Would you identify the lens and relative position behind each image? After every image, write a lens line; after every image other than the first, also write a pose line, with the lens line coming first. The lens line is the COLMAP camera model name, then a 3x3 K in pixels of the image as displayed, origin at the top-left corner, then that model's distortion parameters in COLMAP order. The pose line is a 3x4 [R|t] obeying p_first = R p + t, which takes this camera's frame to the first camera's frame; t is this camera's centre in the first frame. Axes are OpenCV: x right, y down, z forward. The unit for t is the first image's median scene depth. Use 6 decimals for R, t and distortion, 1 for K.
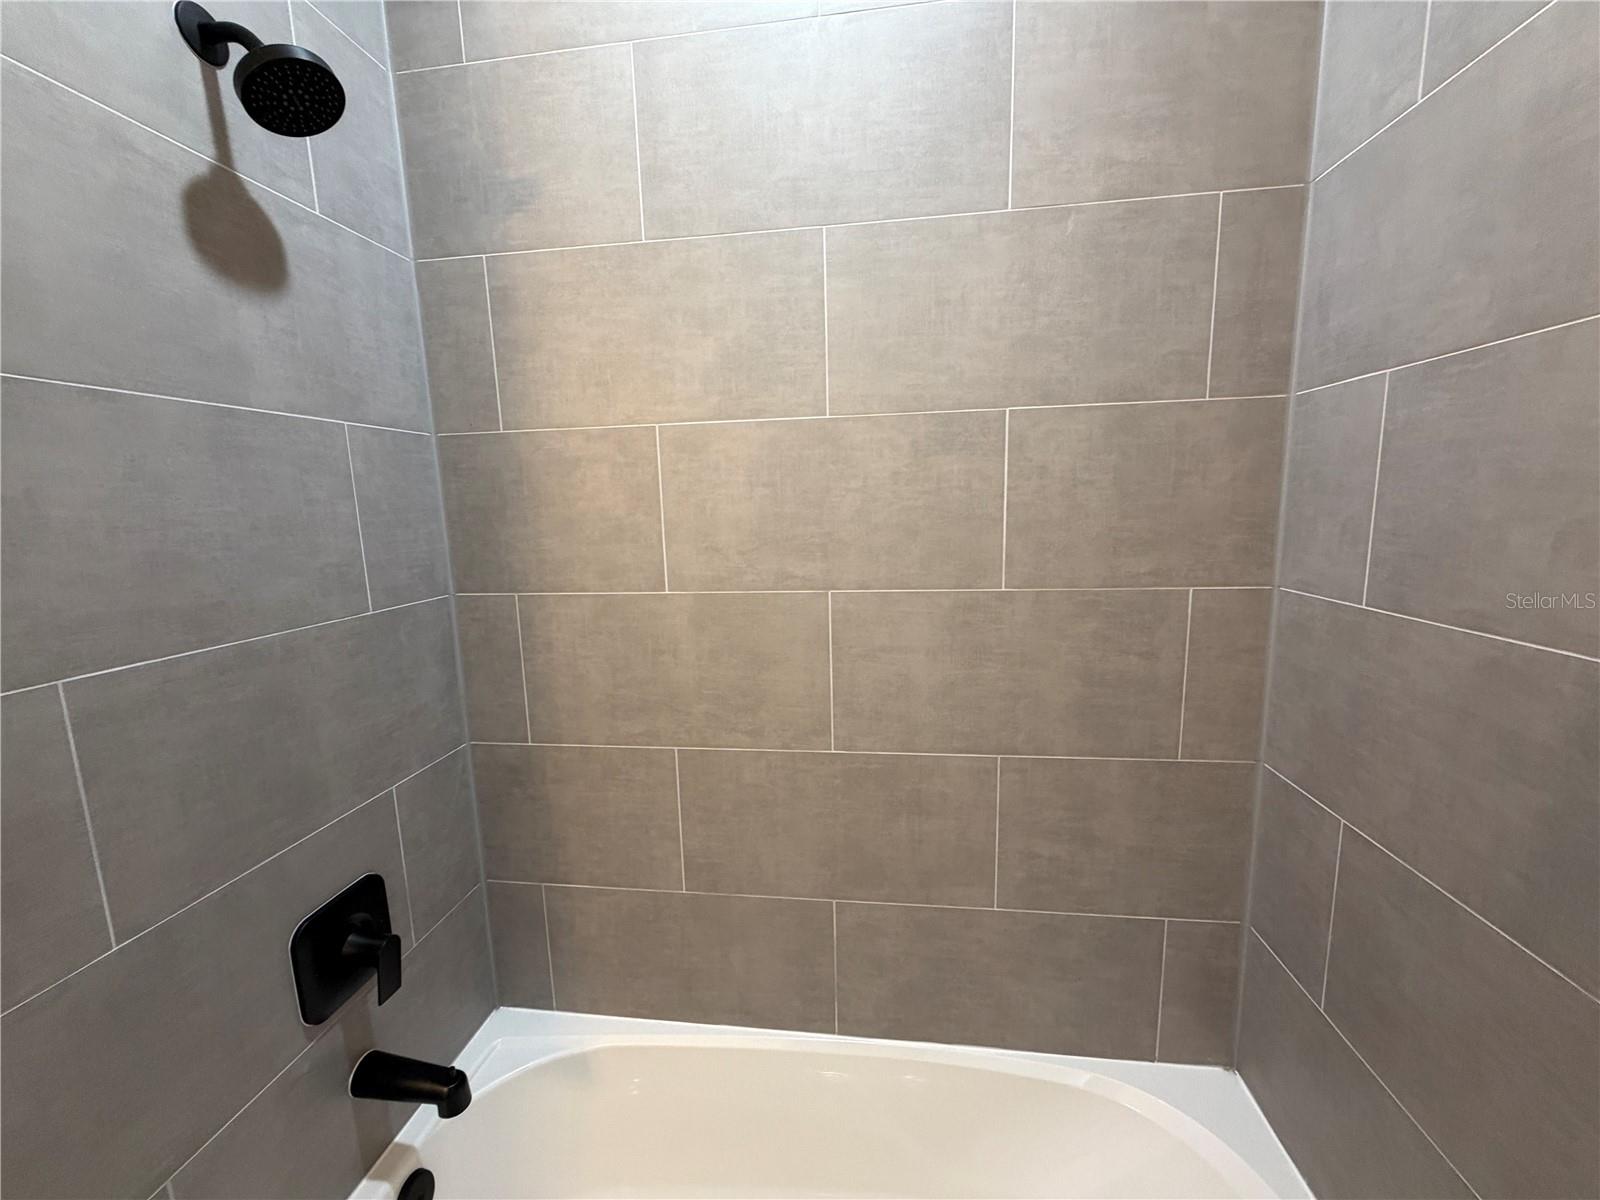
lens RADIAL K [[637.9, 0, 799.3], [0, 637.9, 602.0], [0, 0, 1]] dist [-0.000925, 0.000276]
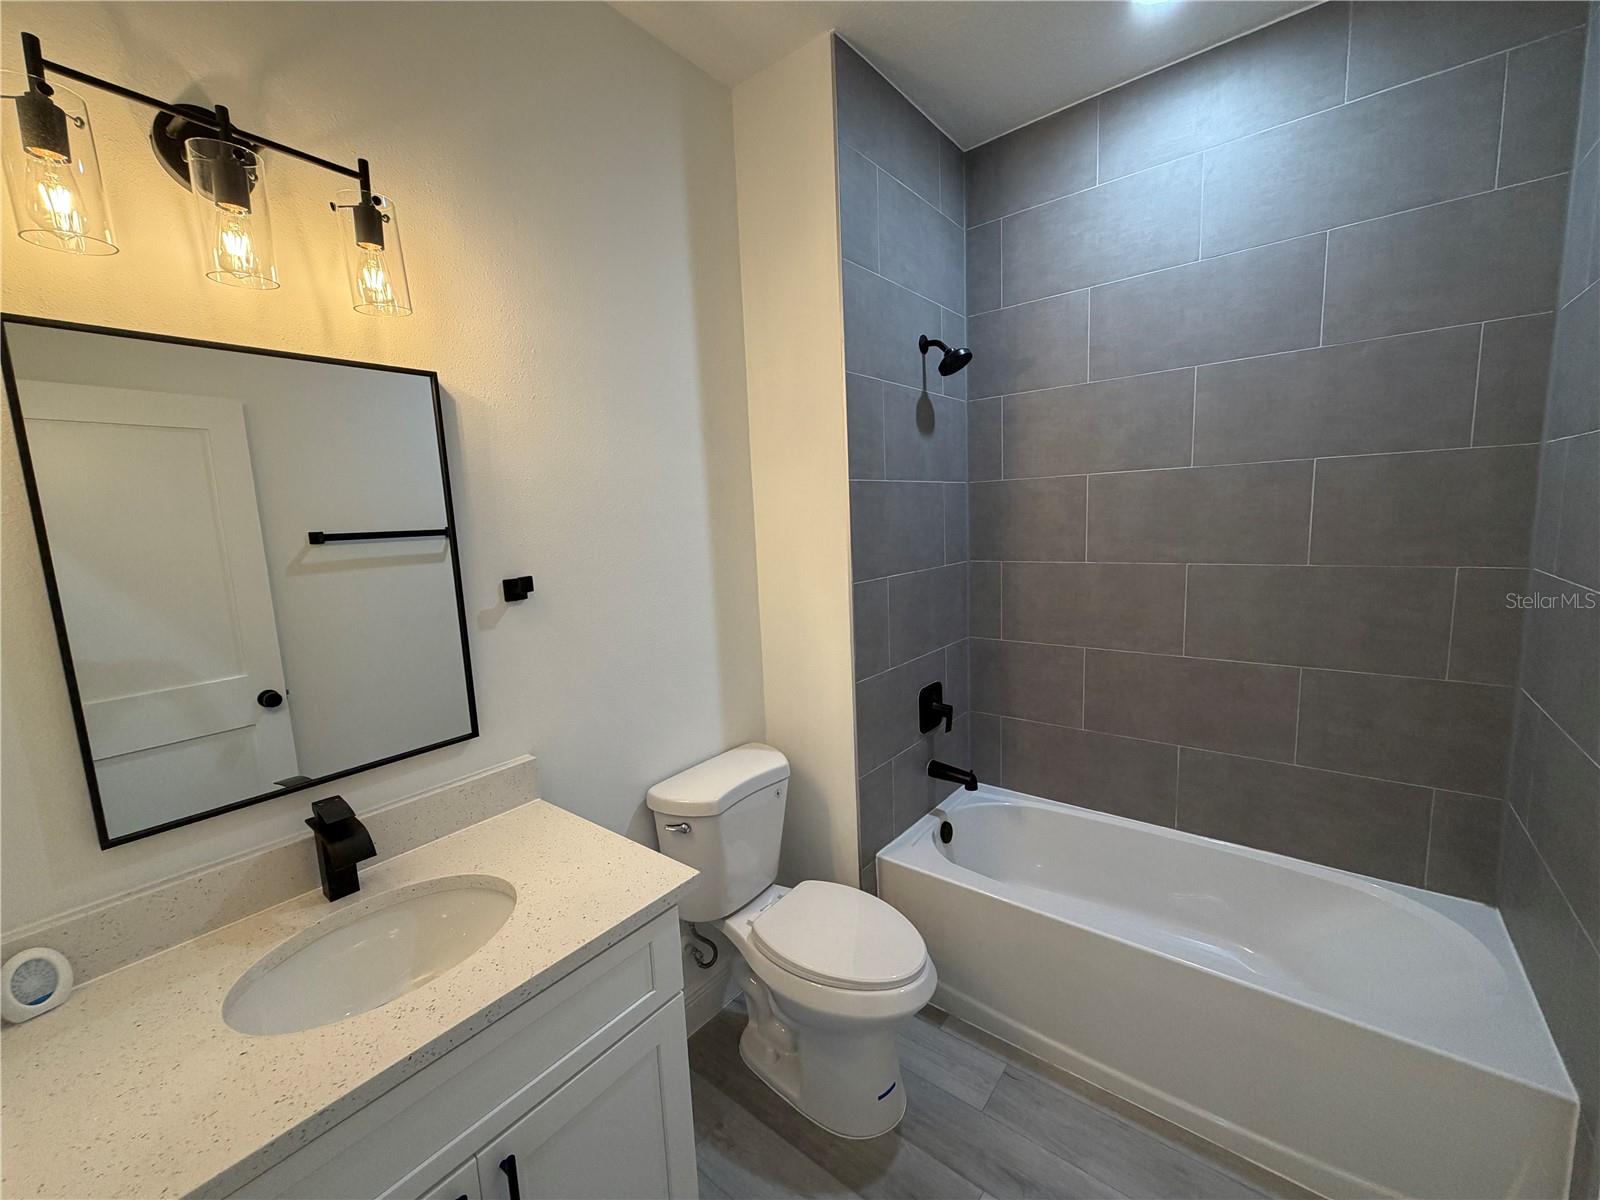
lens RADIAL K [[637.9, 0, 793.7], [0, 637.9, 599.7], [0, 0, 1]] dist [-0.000925, 0.000276]
pose [[0.853438, 0.059076, -0.517835, 0.039095], [-0.058806, 0.998126, 0.016951, 0.123437], [0.517866, 0.015985, 0.855313, -1.143820]]
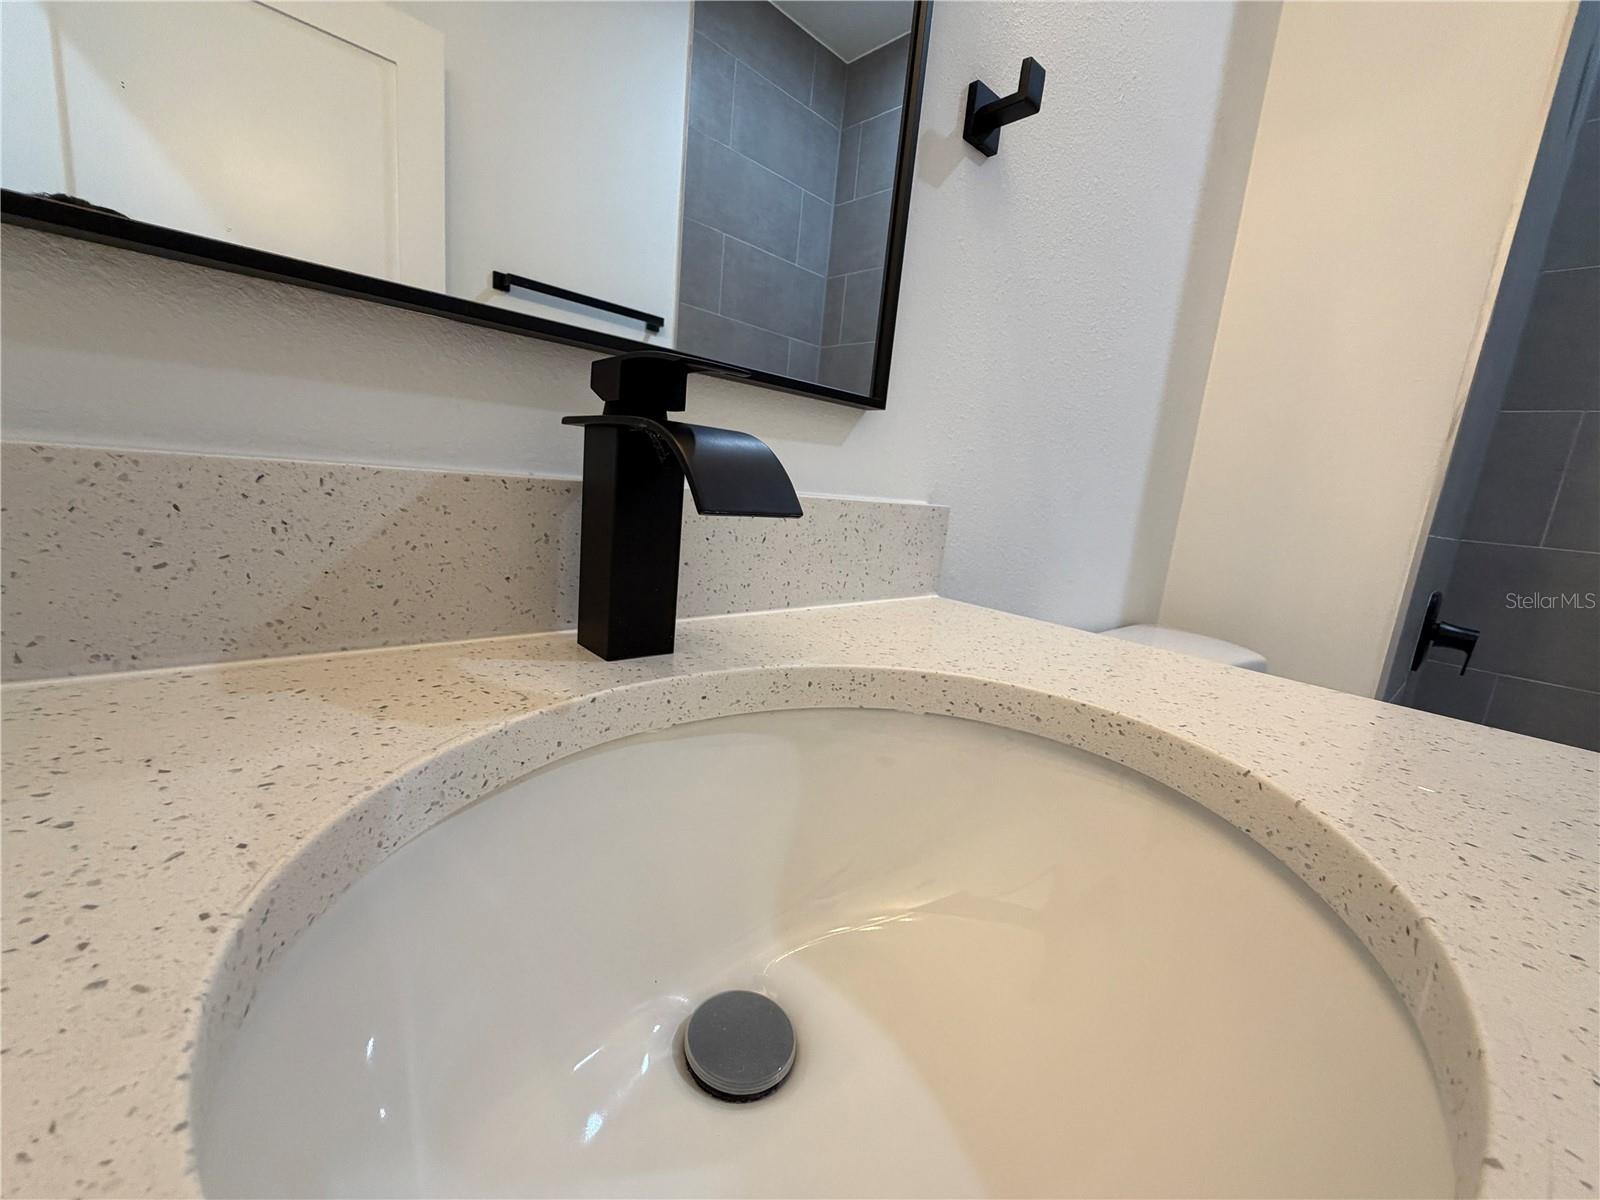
lens RADIAL K [[637.9, 0, 799.3], [0, 637.9, 595.4], [0, 0, 1]] dist [-0.000925, 0.000276]
pose [[0.757803, 0.217017, -0.615335, -0.814934], [-0.213287, 0.973649, 0.080718, 0.585453], [0.616638, 0.070075, 0.784122, -0.854059]]
